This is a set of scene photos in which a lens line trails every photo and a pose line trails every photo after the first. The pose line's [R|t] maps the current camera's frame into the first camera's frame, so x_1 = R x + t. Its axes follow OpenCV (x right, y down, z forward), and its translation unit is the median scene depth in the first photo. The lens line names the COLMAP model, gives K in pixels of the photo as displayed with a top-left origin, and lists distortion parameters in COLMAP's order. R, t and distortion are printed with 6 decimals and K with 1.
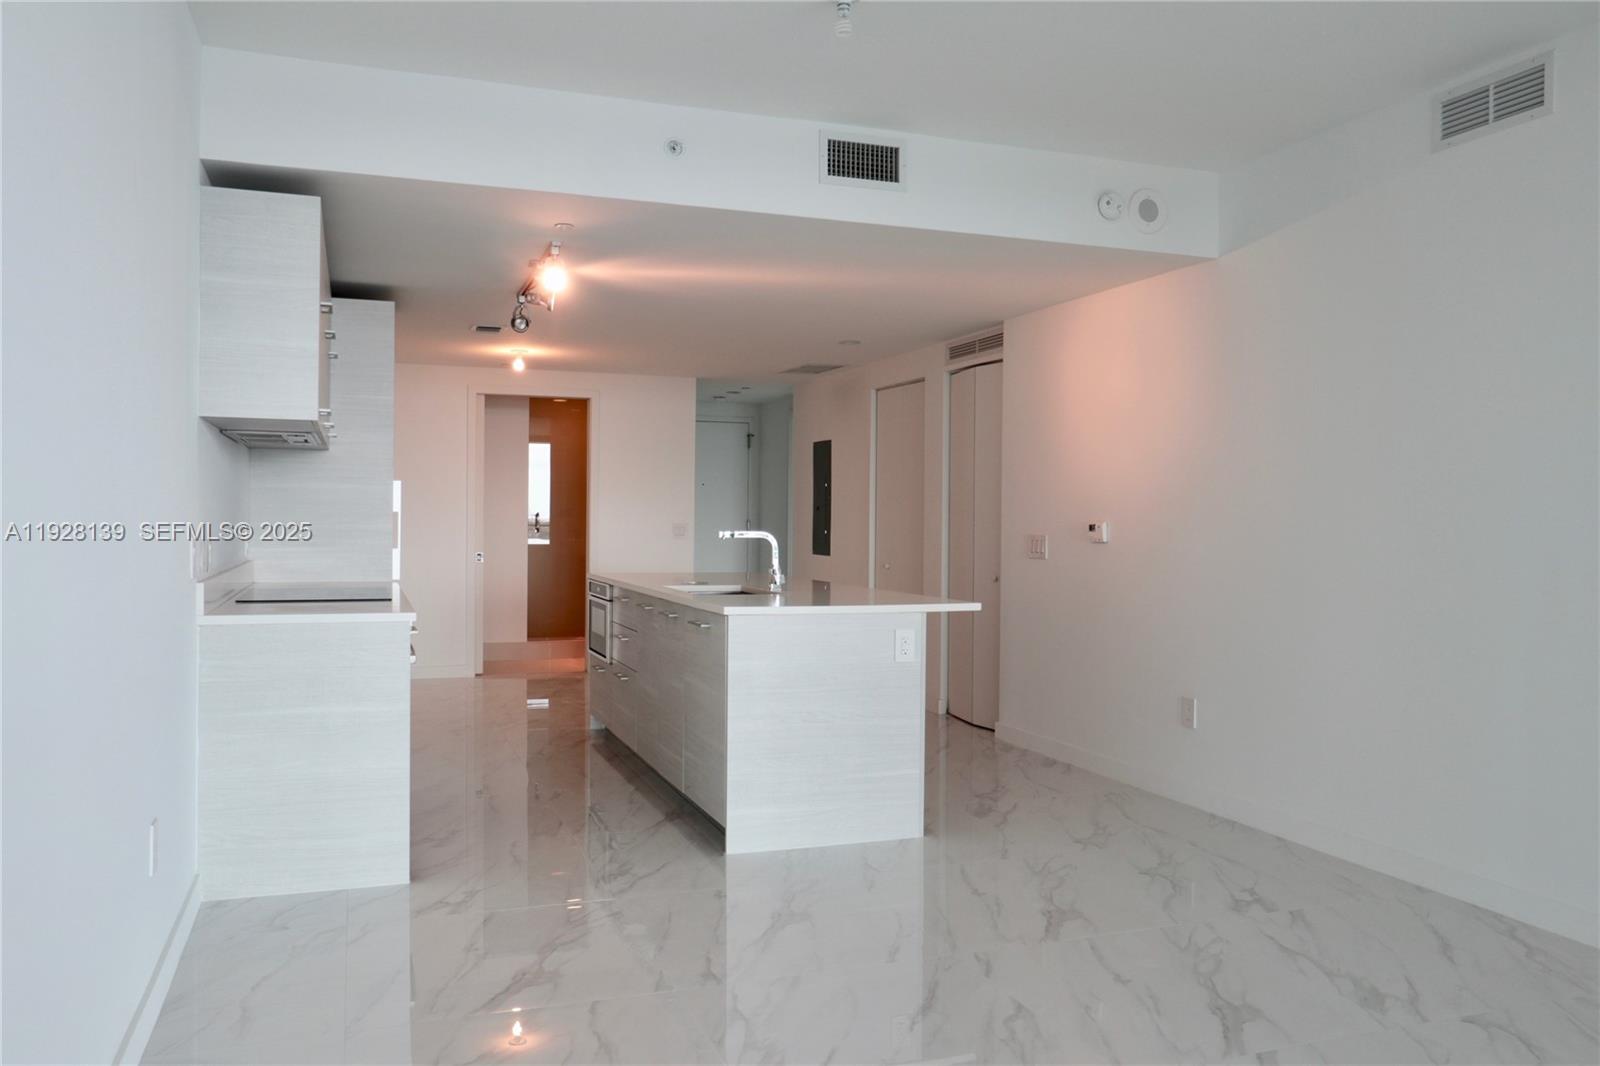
lens RADIAL K [[1233.7, 0, 804.0], [0, 1233.7, 537.5], [0, 0, 1]] dist [-0.024329, 0.040204]
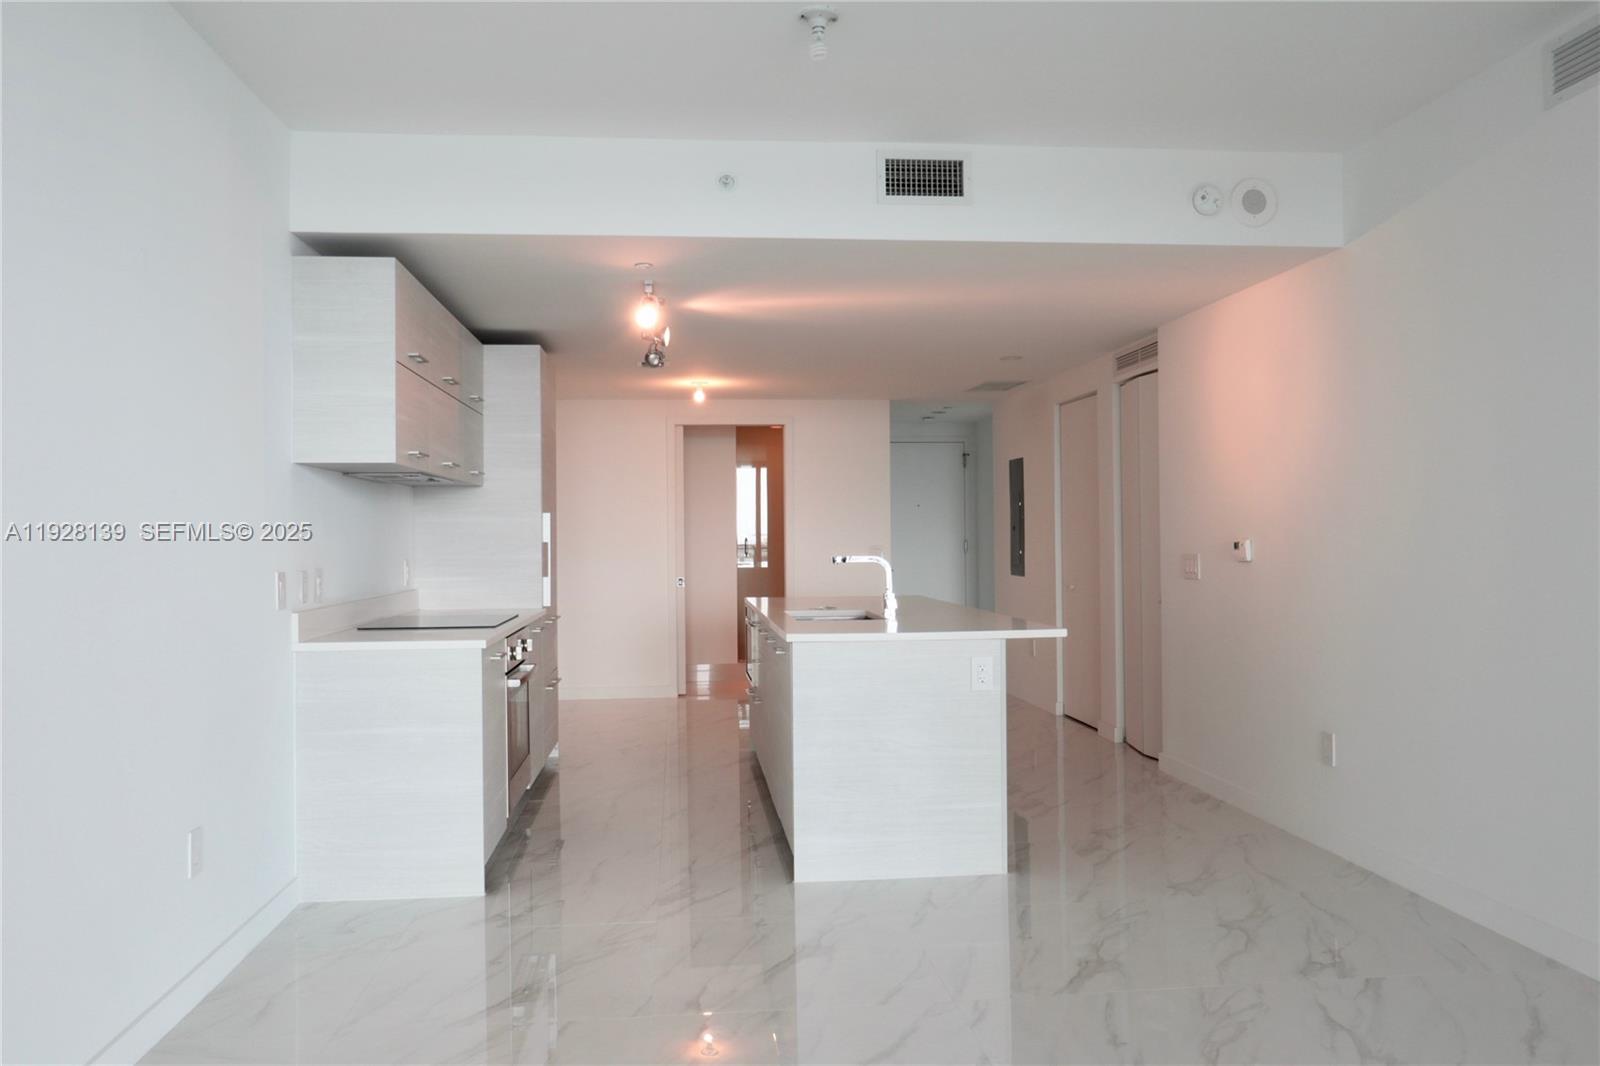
lens RADIAL K [[1233.7, 0, 804.0], [0, 1233.7, 537.5], [0, 0, 1]] dist [-0.024329, 0.040204]
pose [[0.969545, -0.019362, -0.244148, 0.174858], [0.015737, 0.999735, -0.016787, -0.004444], [0.244409, 0.012434, 0.969593, 0.029027]]
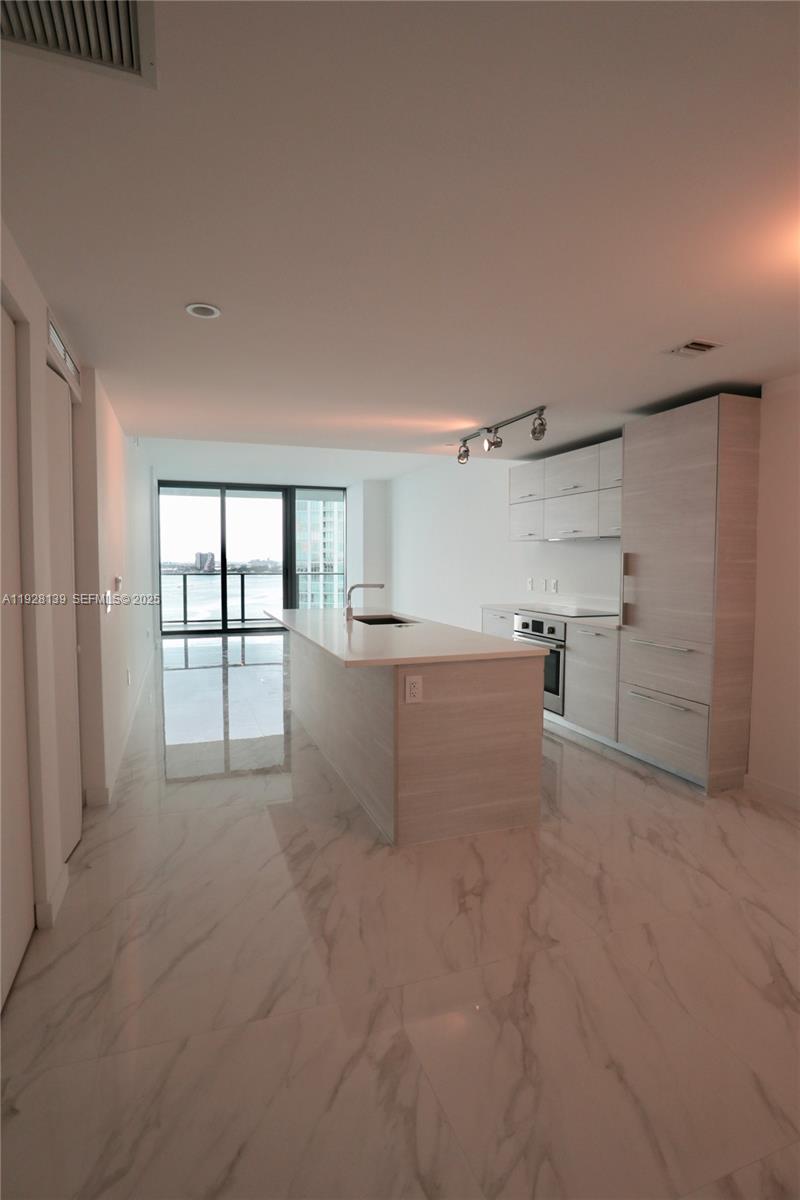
lens RADIAL K [[604.3, 0, 397.1], [0, 604.3, 594.2], [0, 0, 1]] dist [-0.050463, 0.010727]
pose [[-0.999930, -0.011006, 0.004420, 0.288501], [-0.010663, 0.997404, 0.071214, -0.033897], [-0.005193, 0.071162, -0.997451, 0.955163]]
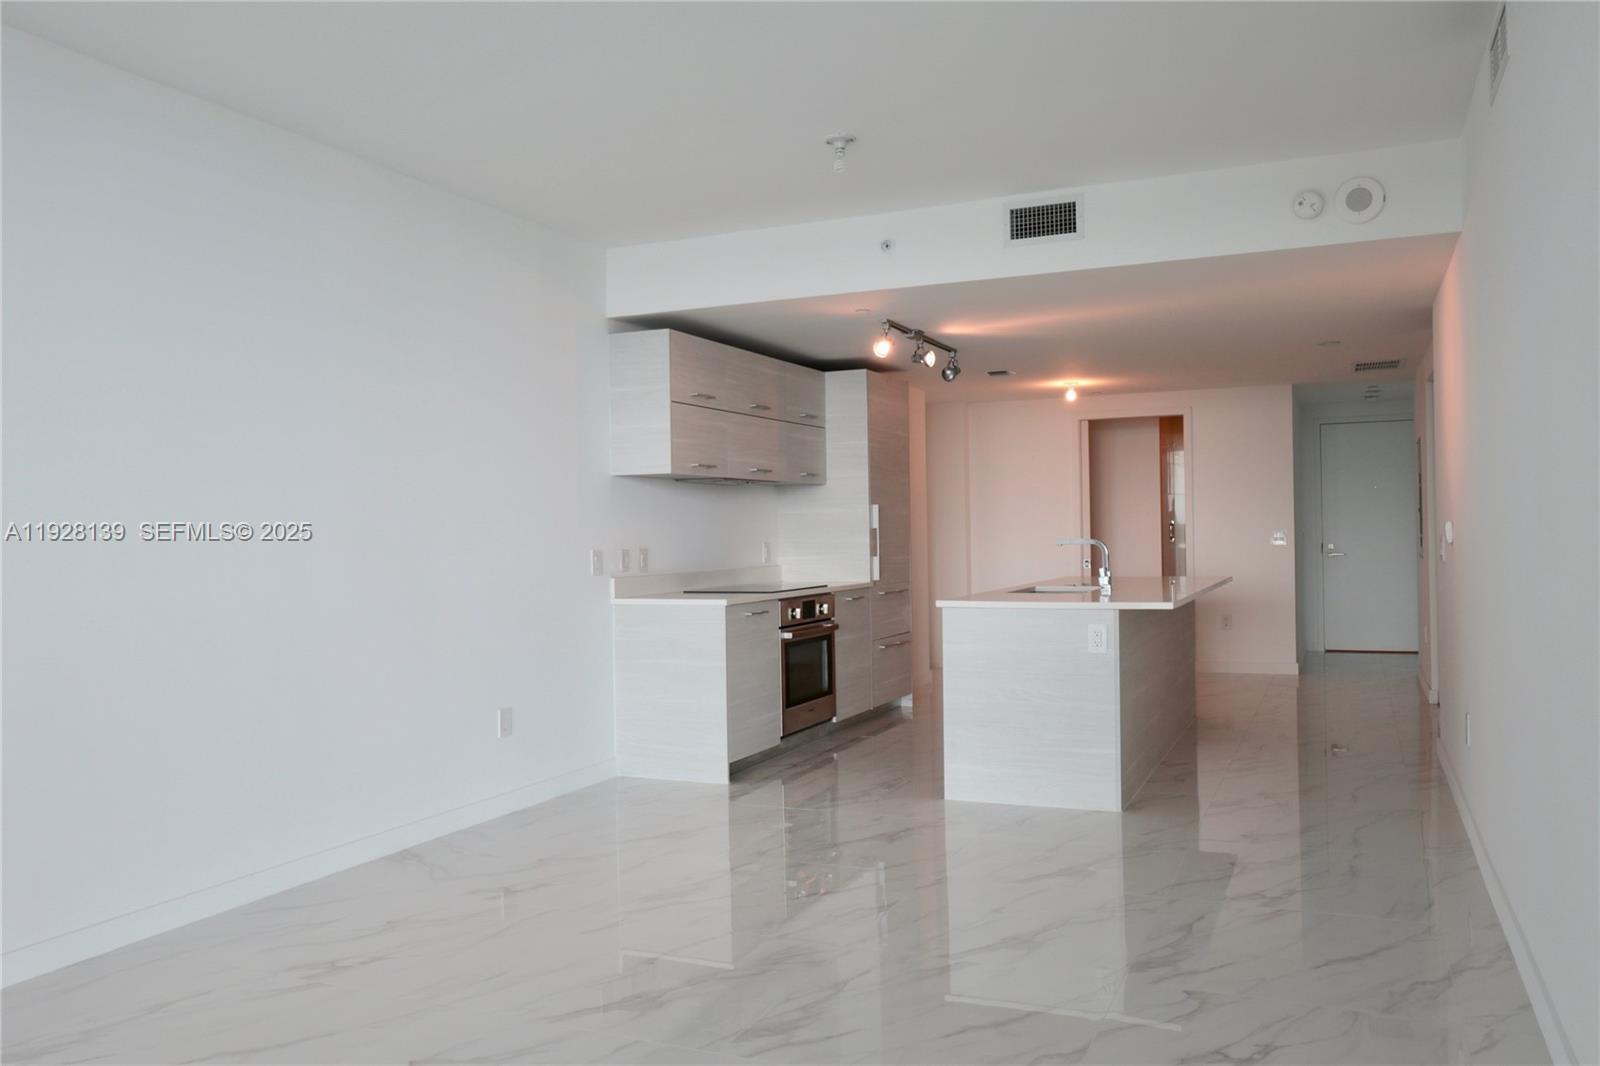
lens RADIAL K [[1233.7, 0, 804.0], [0, 1233.7, 537.5], [0, 0, 1]] dist [-0.024329, 0.040204]
pose [[0.719895, -0.018761, -0.693830, 0.637227], [0.013804, 0.999824, -0.012713, 0.005571], [0.693946, -0.000425, 0.720027, 0.003586]]
